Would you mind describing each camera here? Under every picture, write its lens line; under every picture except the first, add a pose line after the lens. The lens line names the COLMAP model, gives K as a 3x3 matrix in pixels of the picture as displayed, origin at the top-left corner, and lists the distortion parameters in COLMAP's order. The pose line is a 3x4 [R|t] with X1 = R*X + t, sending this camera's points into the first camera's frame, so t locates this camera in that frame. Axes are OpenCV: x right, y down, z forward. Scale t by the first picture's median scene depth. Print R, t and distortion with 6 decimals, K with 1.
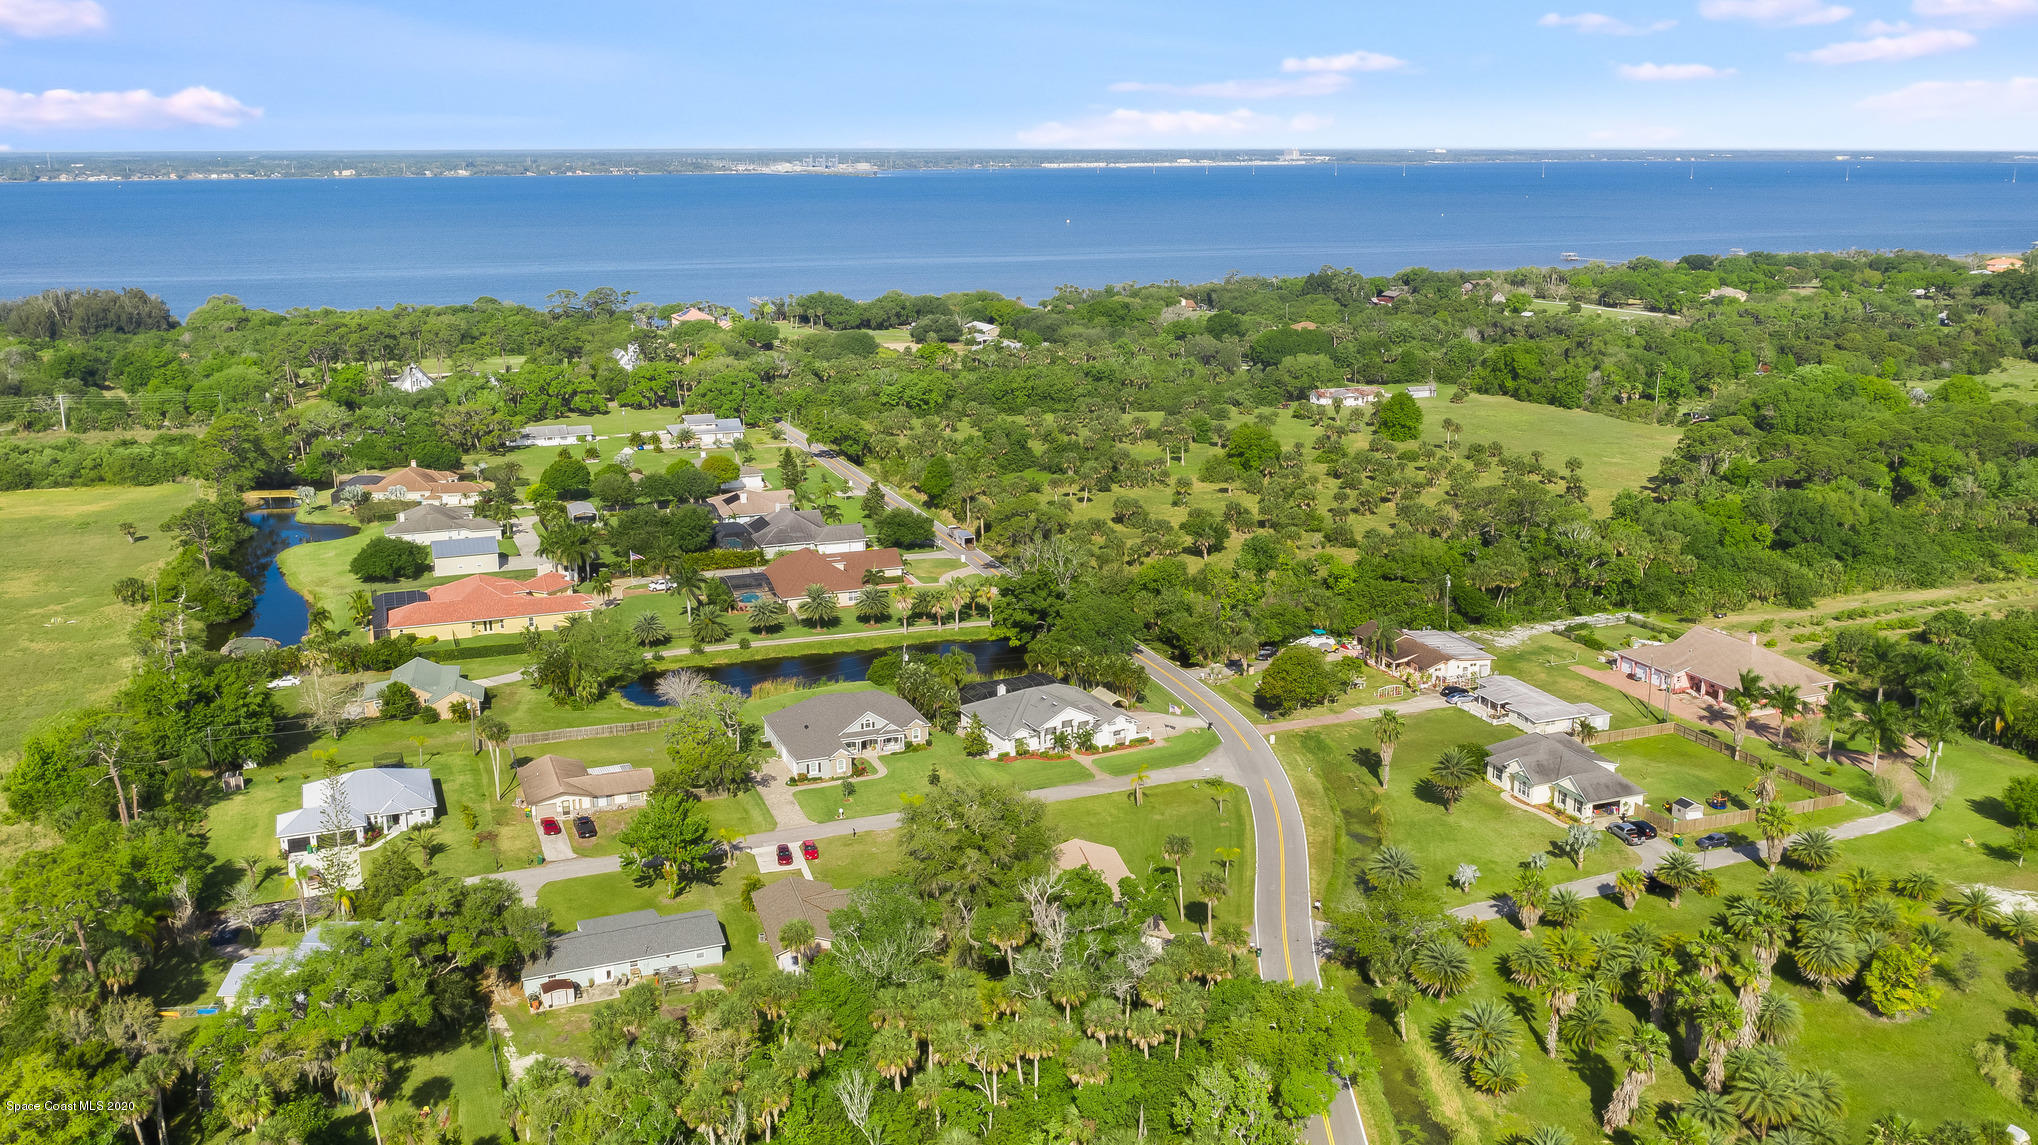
lens RADIAL K [[1604.1, 0, 1019.0], [0, 1604.1, 572.5], [0, 0, 1]] dist [-0.018953, -0.005206]
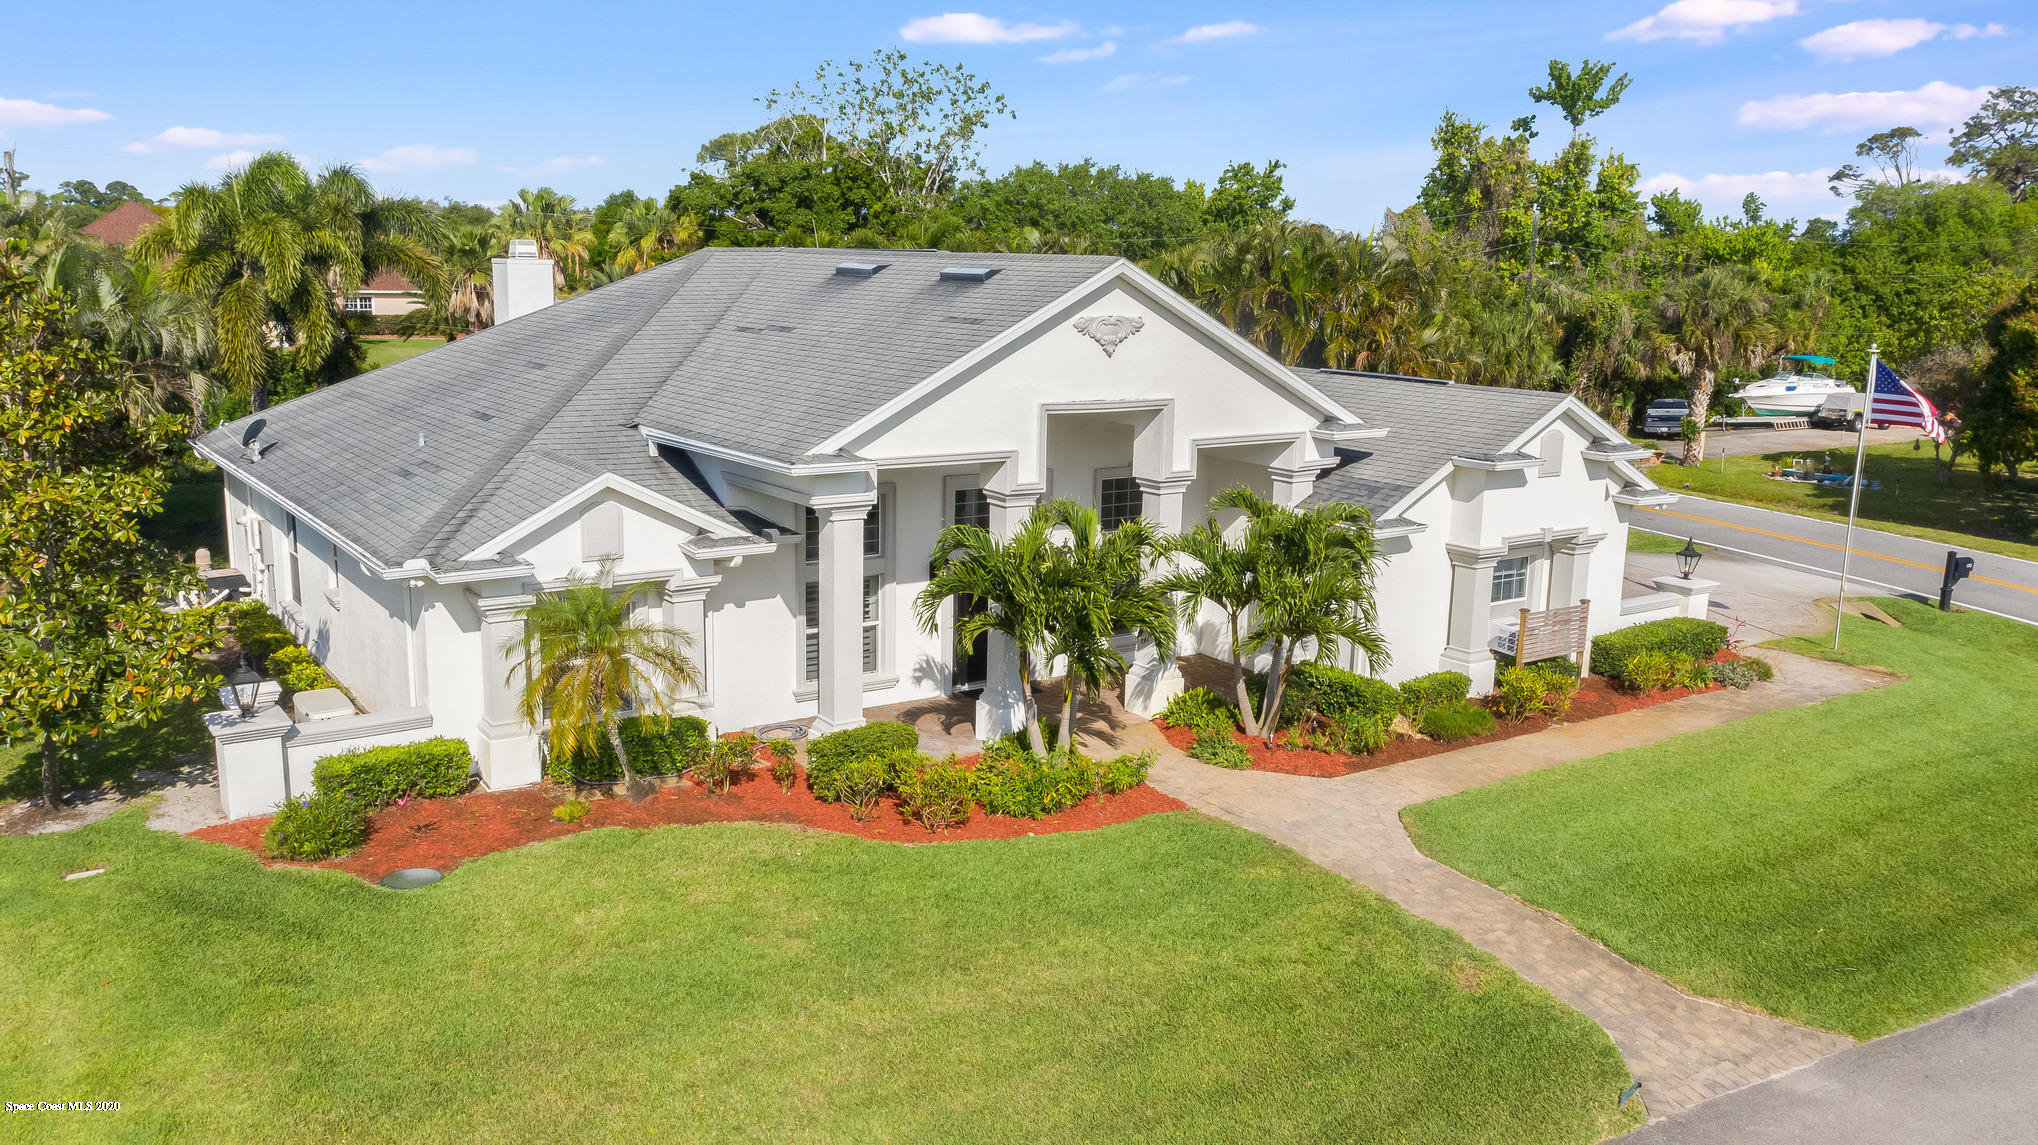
lens RADIAL K [[1604.1, 0, 1019.0], [0, 1604.1, 572.5], [0, 0, 1]] dist [-0.018953, -0.005206]
pose [[0.993440, 0.006970, 0.114140, 0.014243], [-0.005299, 0.999874, -0.014937, 0.103629], [-0.114229, 0.014234, 0.993352, 0.908213]]
